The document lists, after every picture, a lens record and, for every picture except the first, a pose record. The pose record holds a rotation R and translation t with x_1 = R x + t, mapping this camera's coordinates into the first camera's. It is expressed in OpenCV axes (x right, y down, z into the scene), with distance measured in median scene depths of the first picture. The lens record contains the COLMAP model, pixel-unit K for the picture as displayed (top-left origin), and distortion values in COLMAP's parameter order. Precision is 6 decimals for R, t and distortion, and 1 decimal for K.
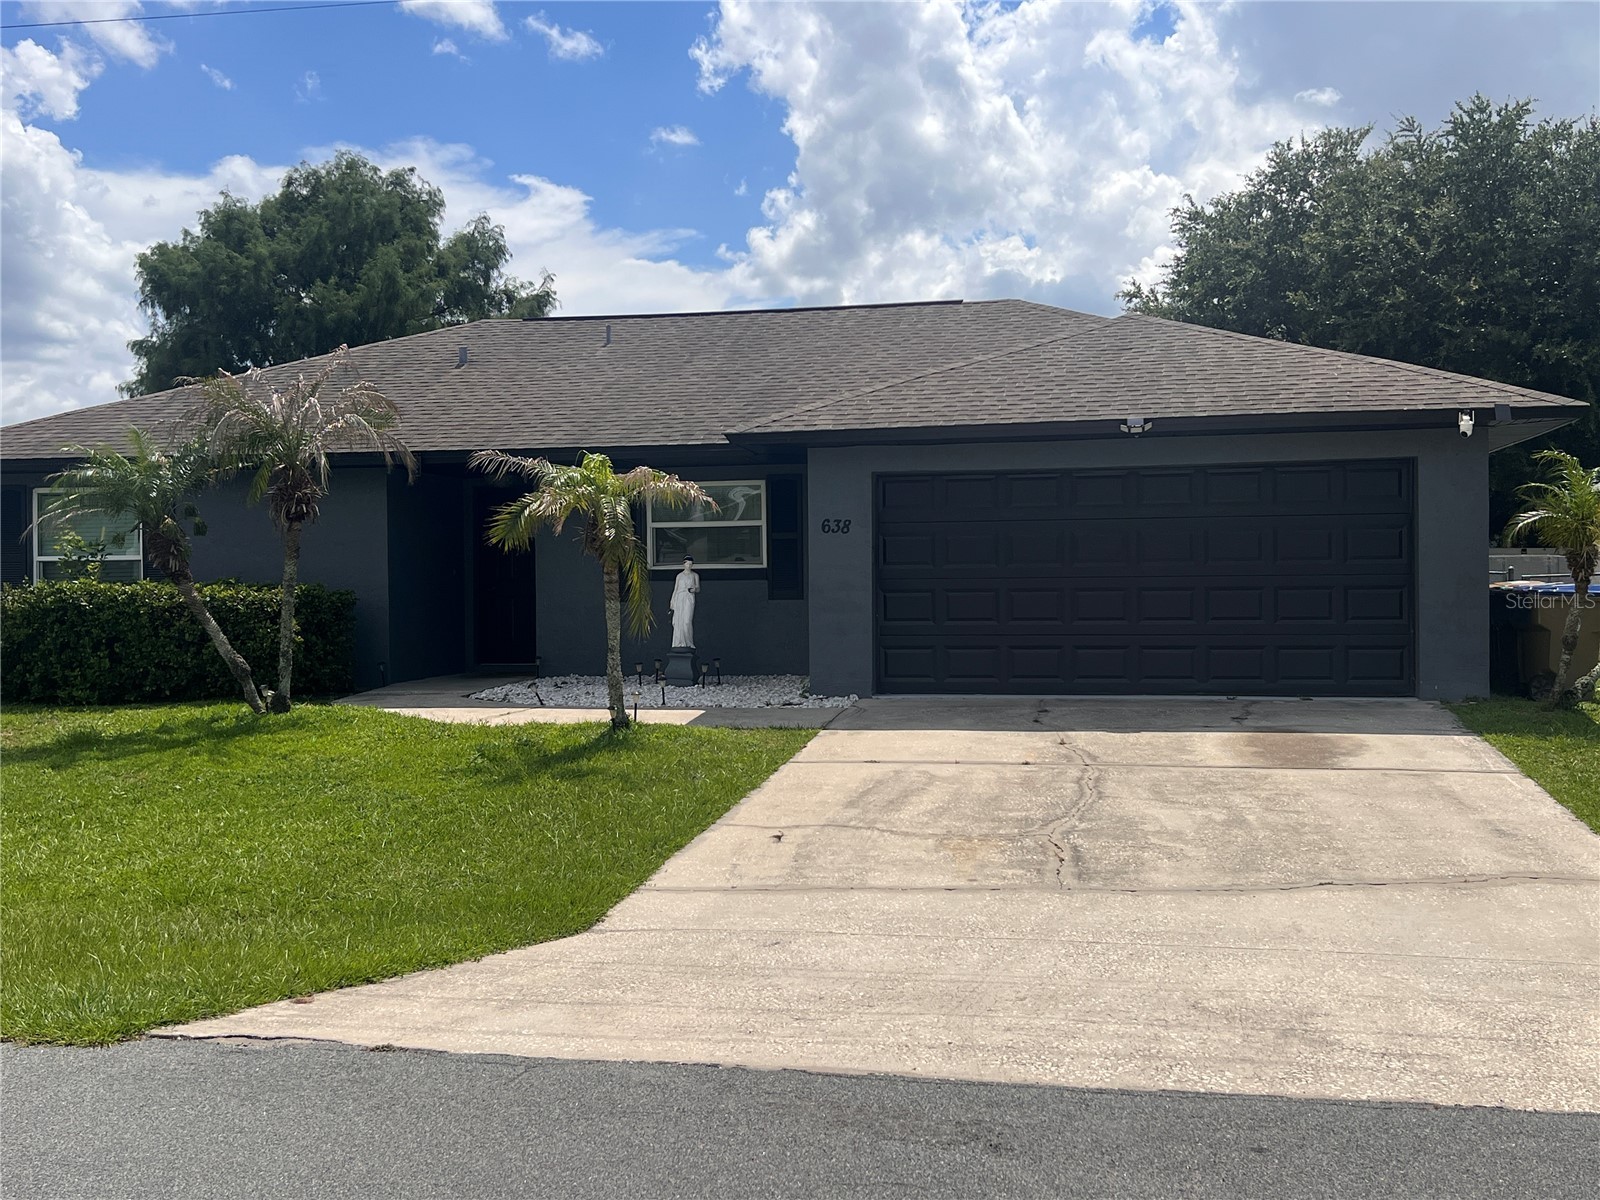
lens RADIAL K [[1669.2, 0, 941.5], [0, 1669.2, 604.3], [0, 0, 1]] dist [0.270046, -0.604138]
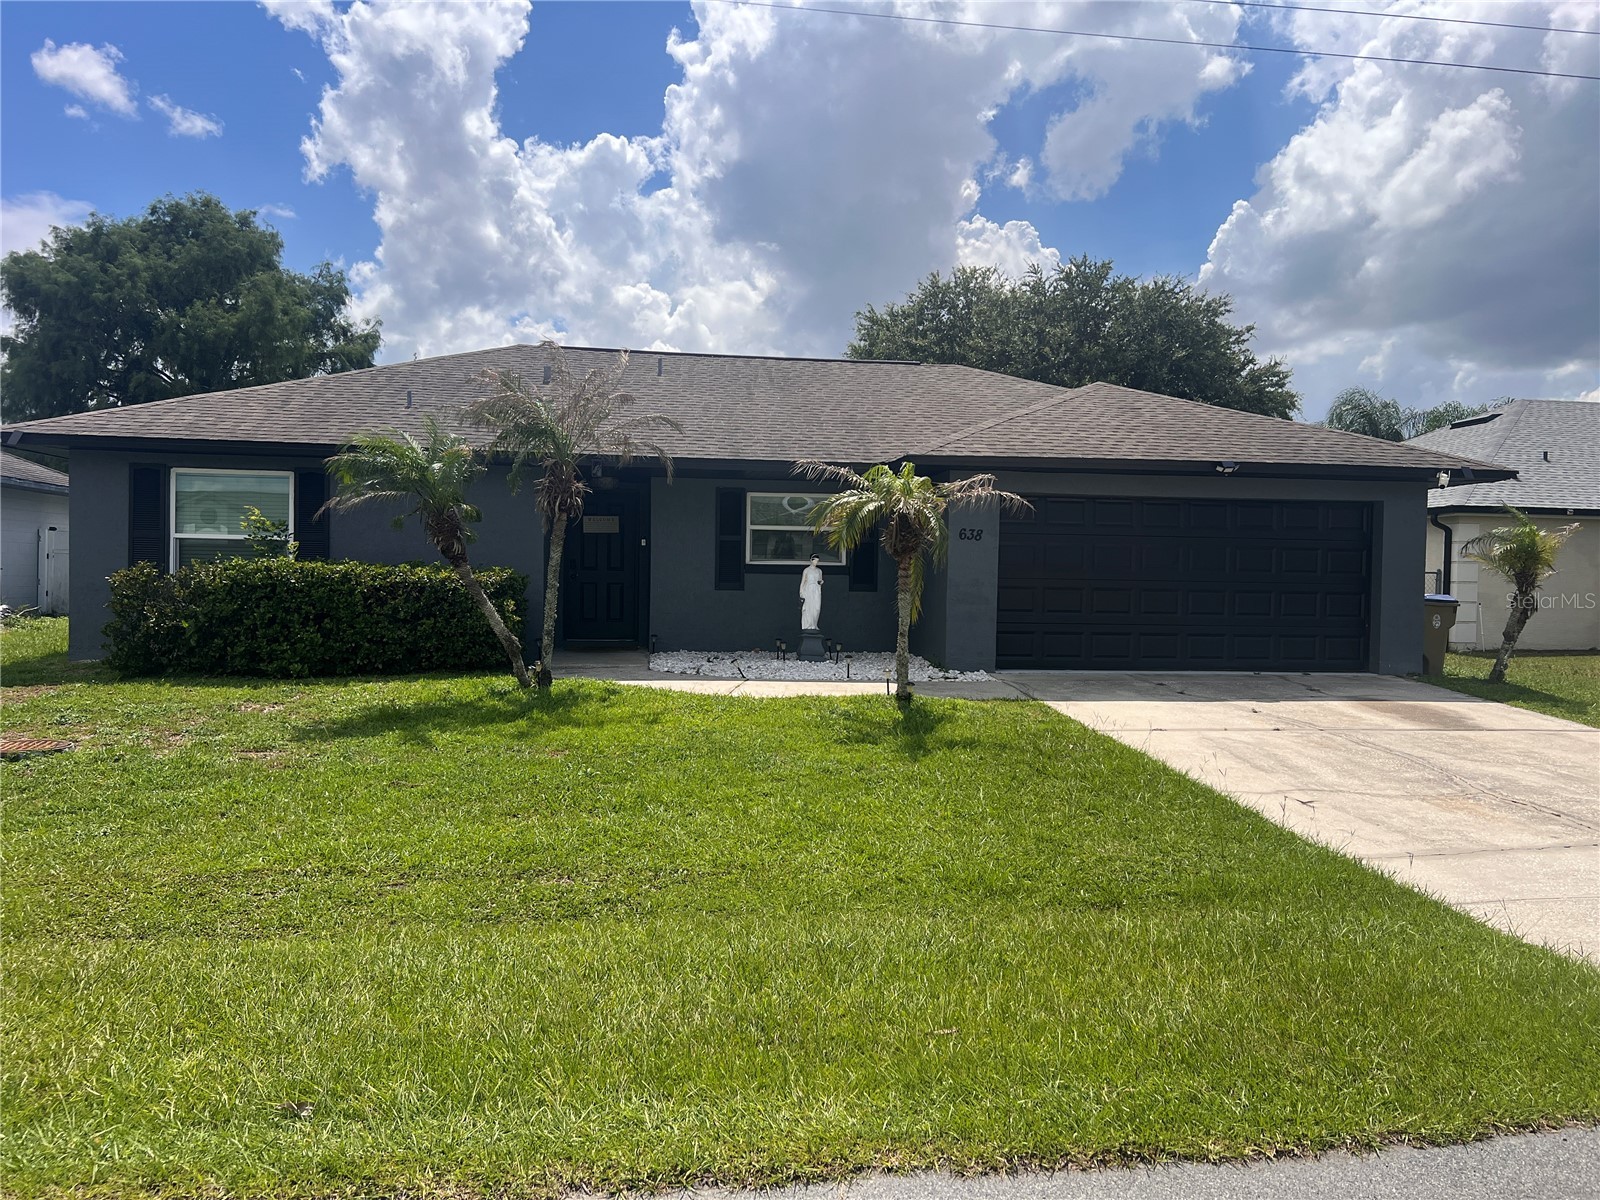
lens RADIAL K [[1215.8, 0, 800.3], [0, 1215.8, 574.6], [0, 0, 1]] dist [0.081780, -0.054026]
pose [[0.944684, 0.027223, 0.326851, -0.444873], [-0.020957, 0.999523, -0.022677, 0.005906], [-0.327313, 0.014573, 0.944804, 0.174895]]
